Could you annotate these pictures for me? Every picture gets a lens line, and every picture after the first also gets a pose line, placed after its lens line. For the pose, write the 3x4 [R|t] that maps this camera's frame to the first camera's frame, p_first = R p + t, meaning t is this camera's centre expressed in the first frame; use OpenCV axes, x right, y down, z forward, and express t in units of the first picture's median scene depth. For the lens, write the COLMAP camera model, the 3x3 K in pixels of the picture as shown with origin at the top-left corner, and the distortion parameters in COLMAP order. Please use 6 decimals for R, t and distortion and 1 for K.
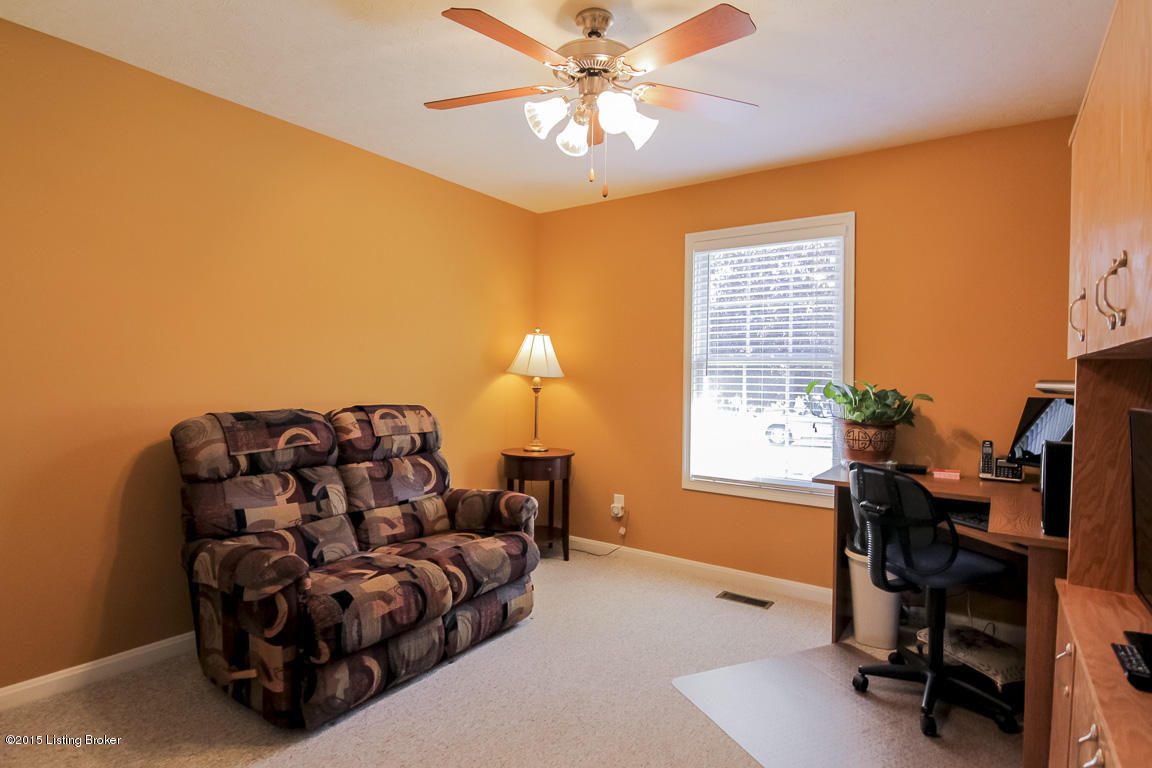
lens RADIAL K [[600.6, 0, 577.6], [0, 600.6, 378.9], [0, 0, 1]] dist [-0.000915, -0.001077]
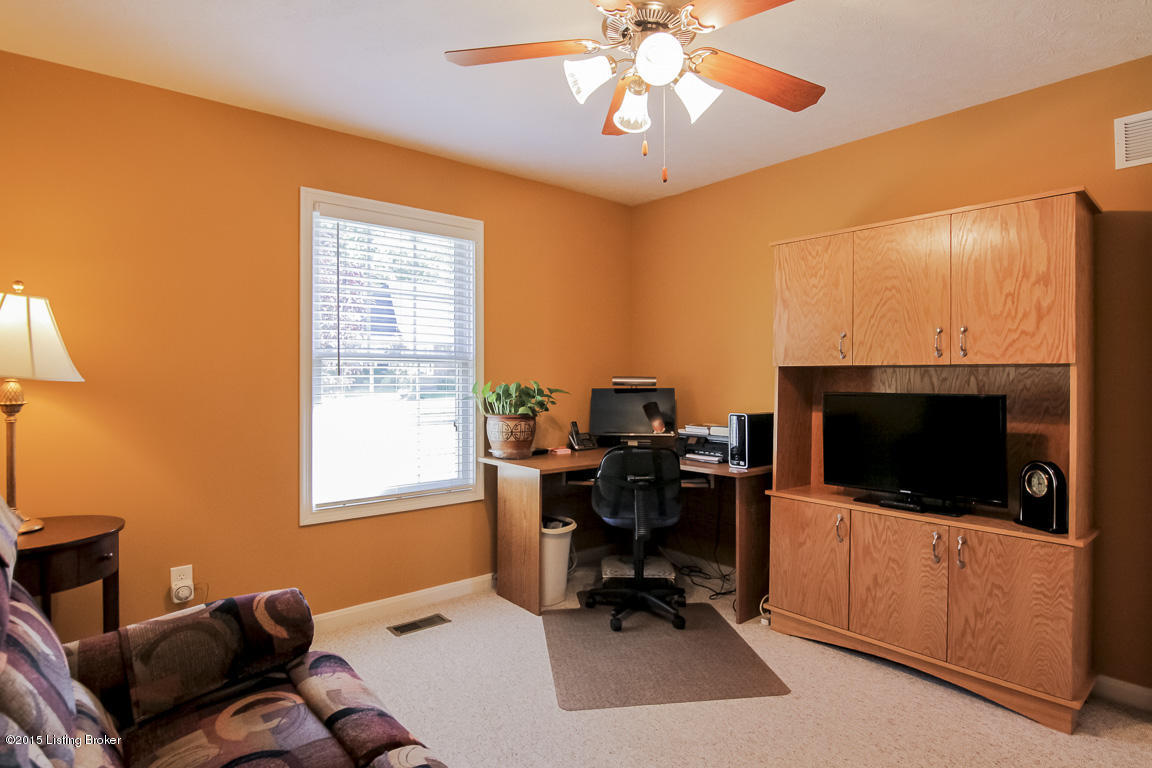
lens RADIAL K [[600.6, 0, 577.6], [0, 600.6, 378.9], [0, 0, 1]] dist [-0.000915, -0.001077]
pose [[0.264973, -0.018993, 0.964069, -0.524933], [0.005568, 0.999819, 0.018167, -0.015113], [-0.964240, 0.000554, 0.265031, 0.540941]]
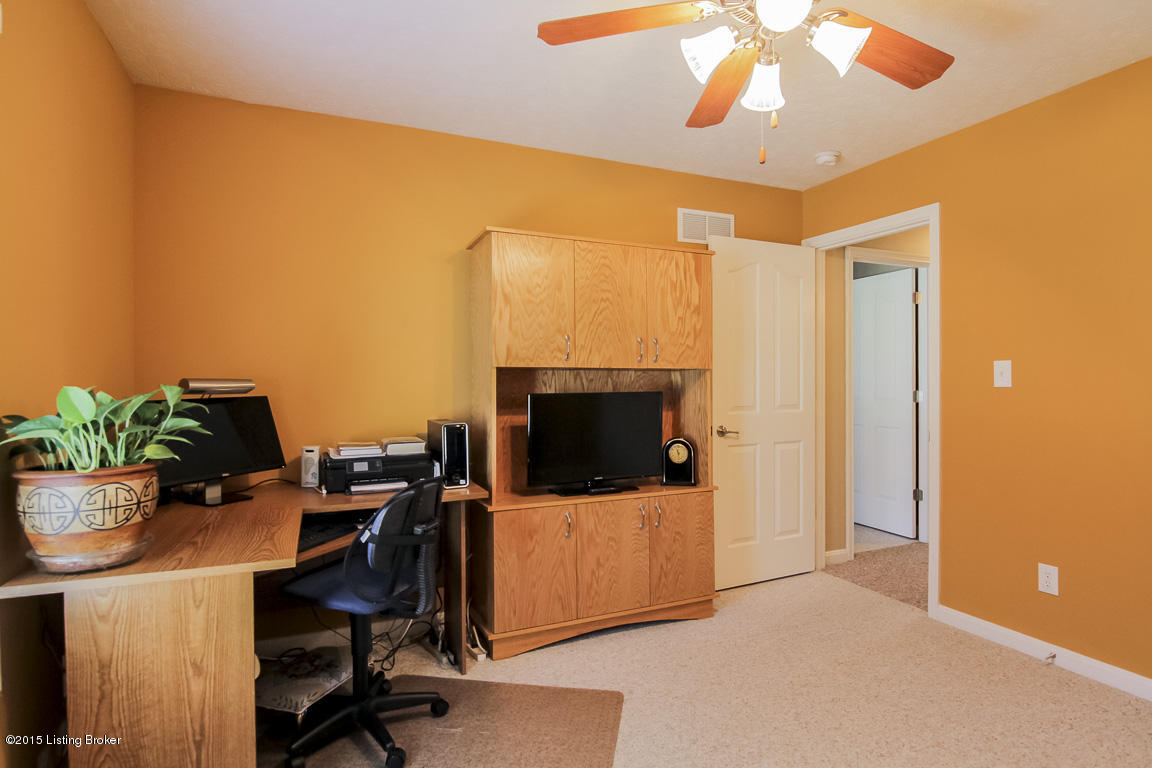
lens RADIAL K [[607.2, 0, 576.0], [0, 607.2, 384.0], [0, 0, 1]] dist [-0.000348, -0.000433]
pose [[-0.852044, -0.020407, 0.523072, -0.121449], [-0.011423, 0.999727, 0.020397, -0.010907], [-0.523345, 0.011404, -0.852044, 1.101193]]
